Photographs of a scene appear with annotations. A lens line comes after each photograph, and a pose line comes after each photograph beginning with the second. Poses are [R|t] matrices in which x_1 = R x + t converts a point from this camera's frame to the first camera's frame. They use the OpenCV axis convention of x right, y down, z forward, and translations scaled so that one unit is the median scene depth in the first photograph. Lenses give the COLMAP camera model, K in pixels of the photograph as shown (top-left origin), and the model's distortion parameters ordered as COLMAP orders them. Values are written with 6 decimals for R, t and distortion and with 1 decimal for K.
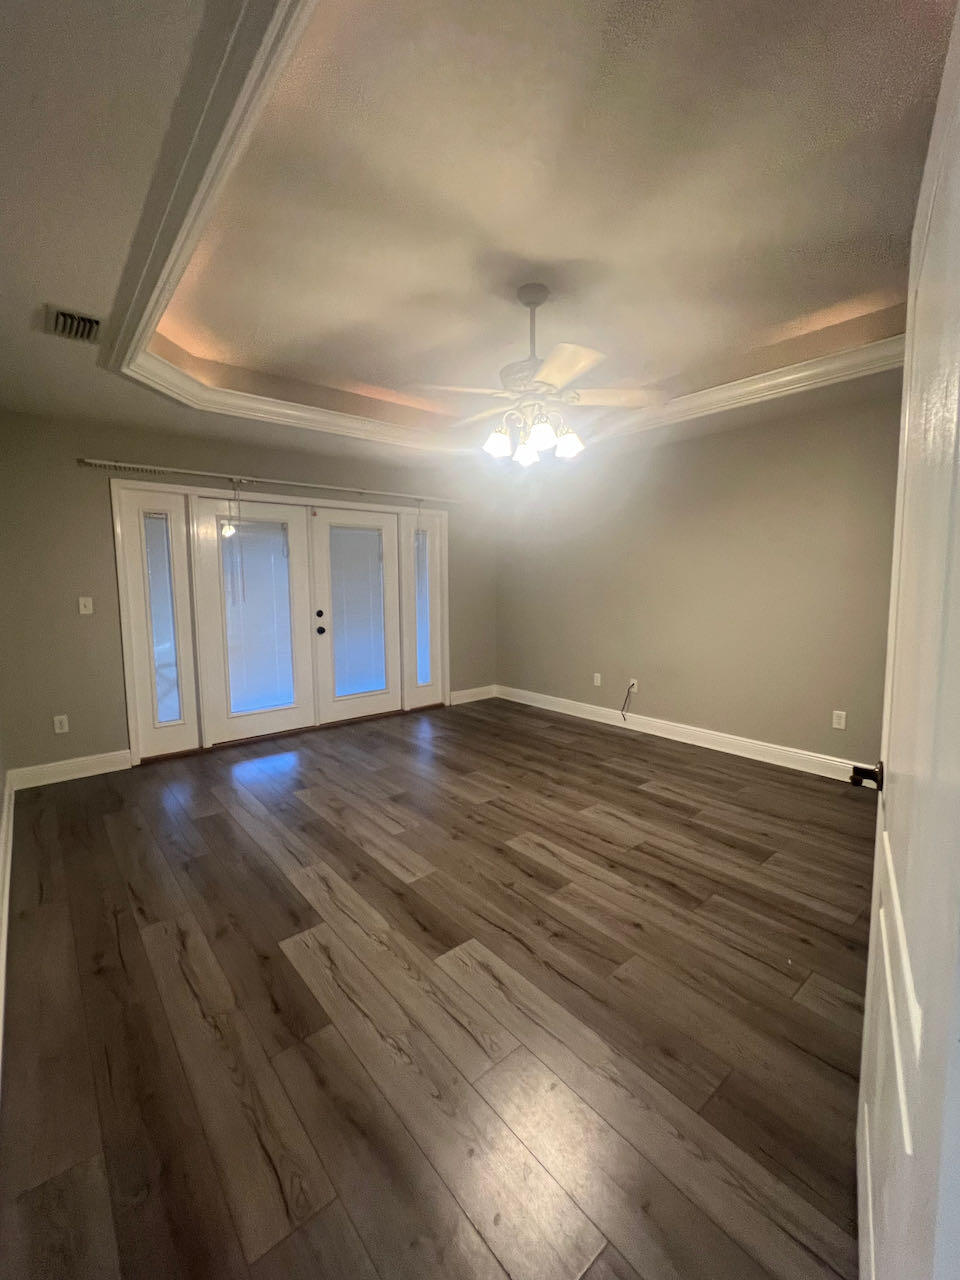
lens RADIAL K [[537.2, 0, 477.6], [0, 537.2, 638.0], [0, 0, 1]] dist [0.001924, 0.000024]
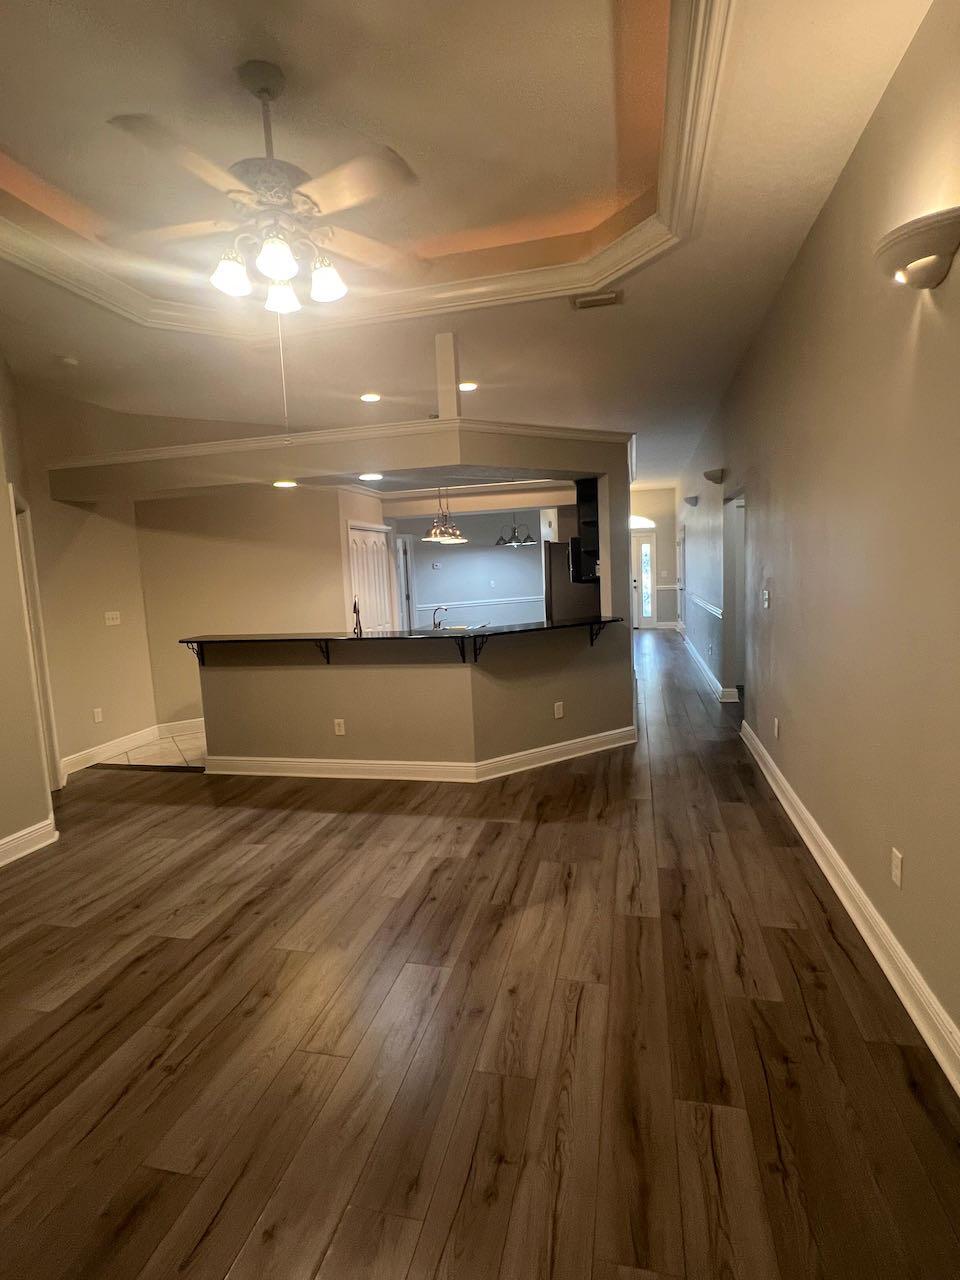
lens RADIAL K [[639.2, 0, 477.0], [0, 639.2, 635.0], [0, 0, 1]] dist [-0.013273, 0.000758]
pose [[-0.590776, -0.048665, 0.805367, -0.757202], [0.127370, 0.980038, 0.152651, -0.162457], [-0.796719, 0.192762, -0.572785, 1.250099]]
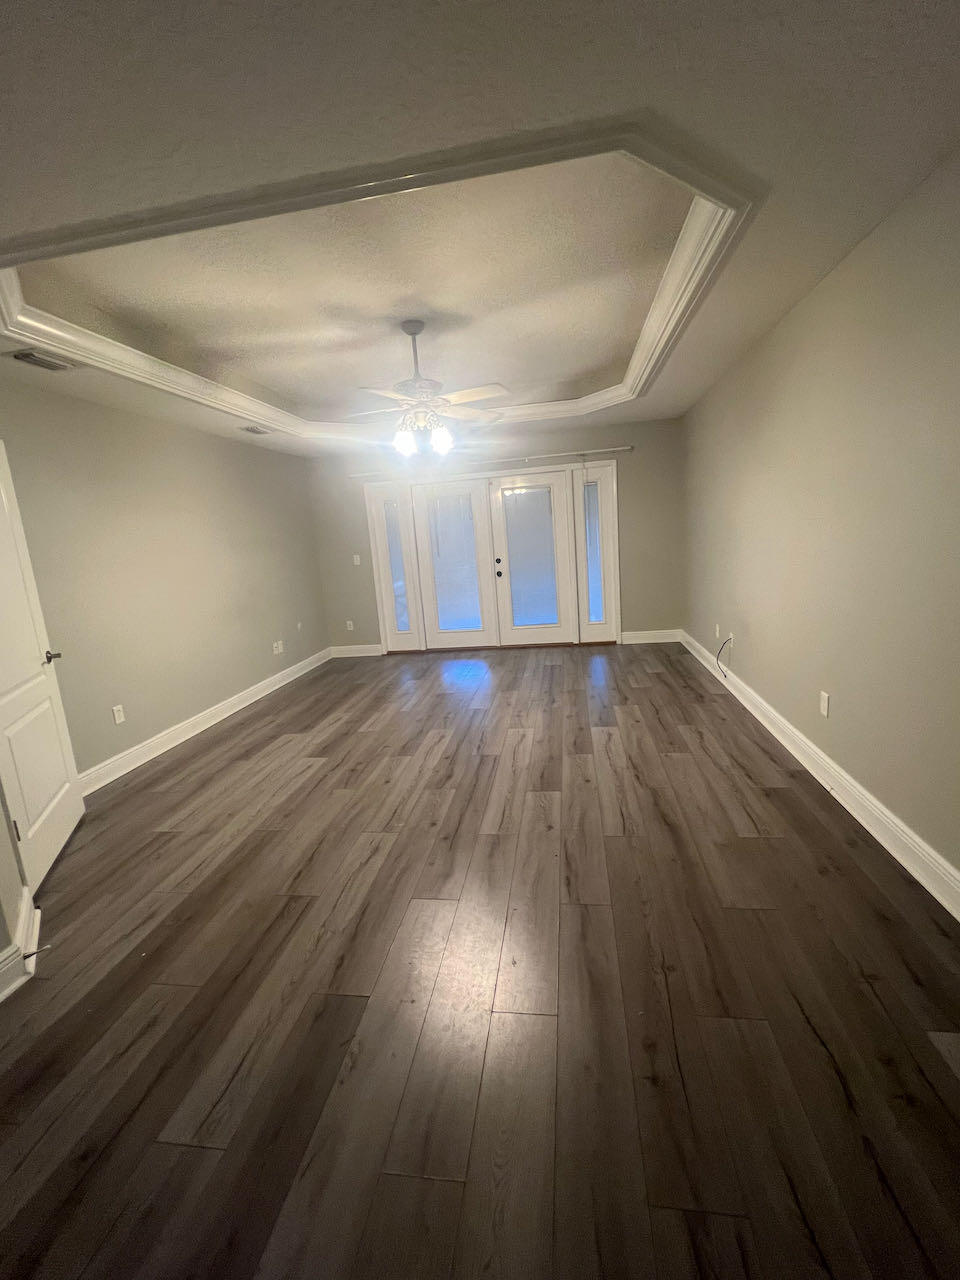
lens RADIAL K [[537.2, 0, 484.6], [0, 537.2, 635.7], [0, 0, 1]] dist [0.001924, 0.000024]
pose [[0.660471, 0.095836, -0.744711, 1.047683], [-0.006956, 0.992559, 0.121563, -0.036743], [0.750820, -0.075109, 0.656223, 0.168959]]
